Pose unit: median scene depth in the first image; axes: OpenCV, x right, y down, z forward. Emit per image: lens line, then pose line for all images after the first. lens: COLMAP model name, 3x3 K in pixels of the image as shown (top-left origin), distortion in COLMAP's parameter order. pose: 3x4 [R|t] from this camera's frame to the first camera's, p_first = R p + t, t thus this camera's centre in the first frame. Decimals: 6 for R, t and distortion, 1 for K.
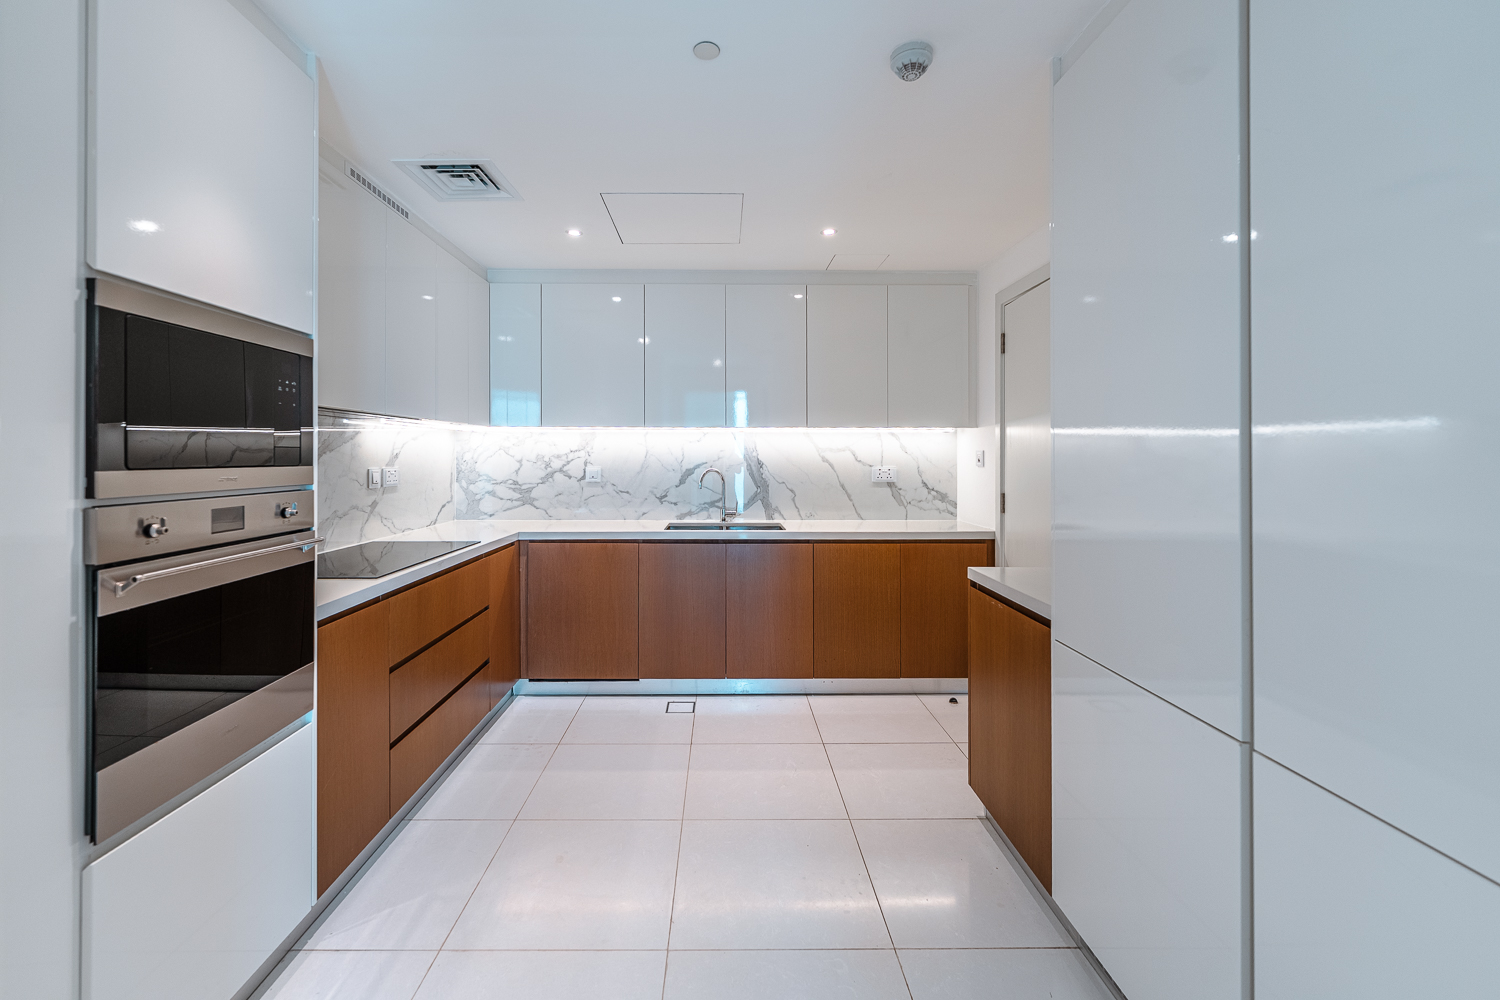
lens RADIAL K [[623.9, 0, 719.8], [0, 623.9, 458.1], [0, 0, 1]] dist [-0.002978, -0.000236]
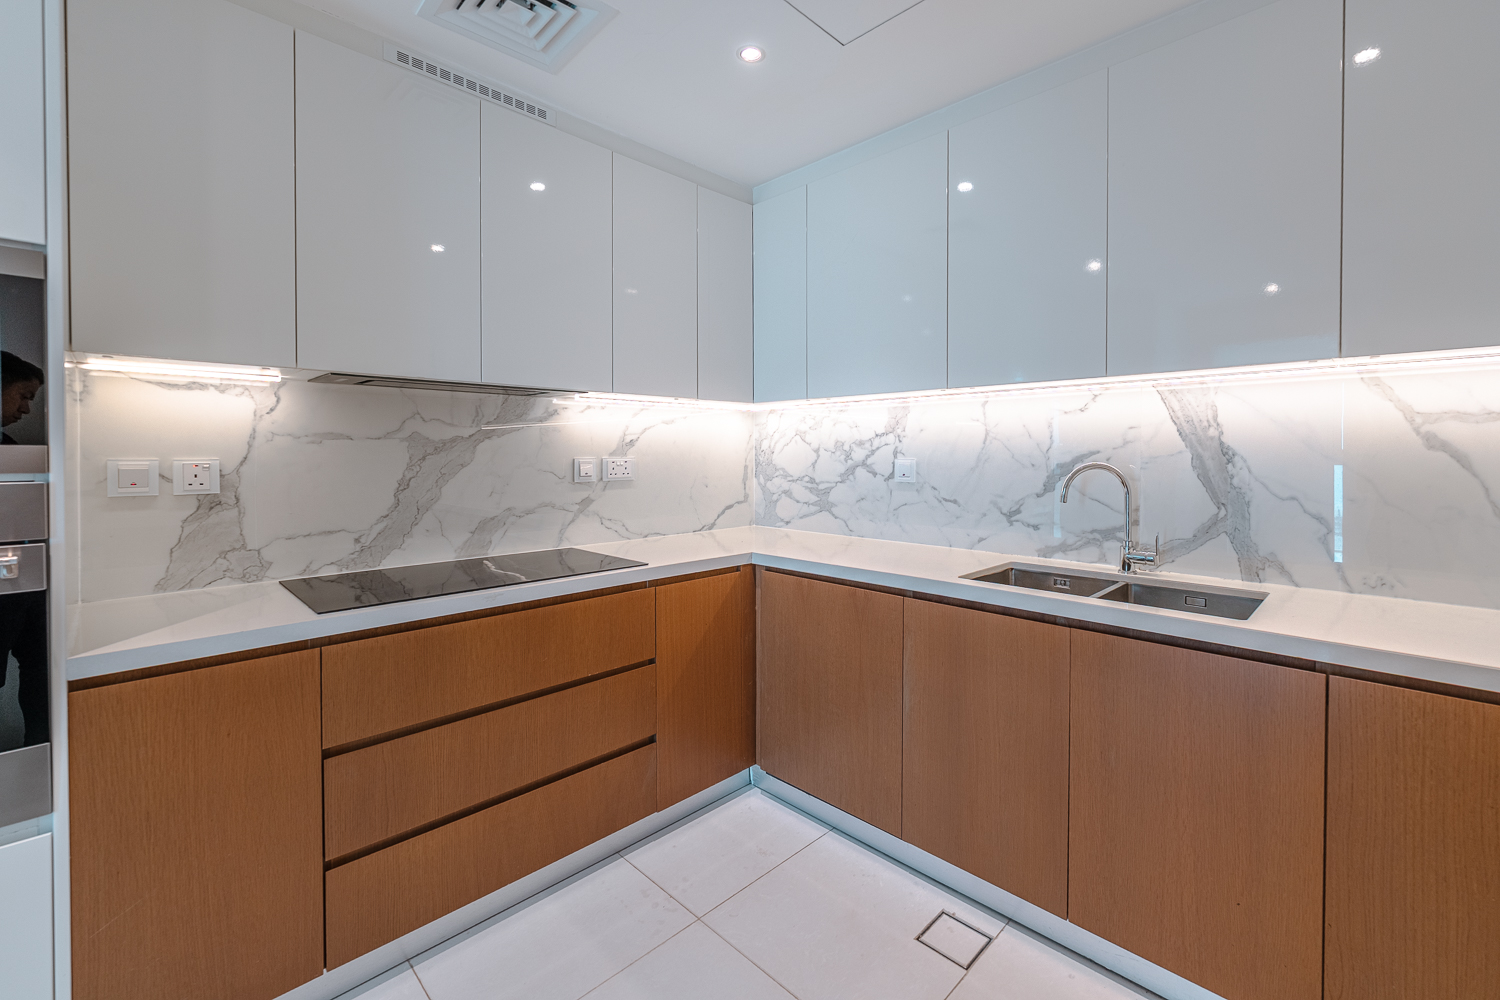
lens RADIAL K [[623.9, 0, 769.0], [0, 623.9, 470.5], [0, 0, 1]] dist [-0.002978, -0.000236]
pose [[0.708671, 0.017446, -0.705323, 0.147682], [0.001130, 0.999665, 0.025862, 0.009234], [0.705538, -0.019125, 0.708414, 0.452299]]
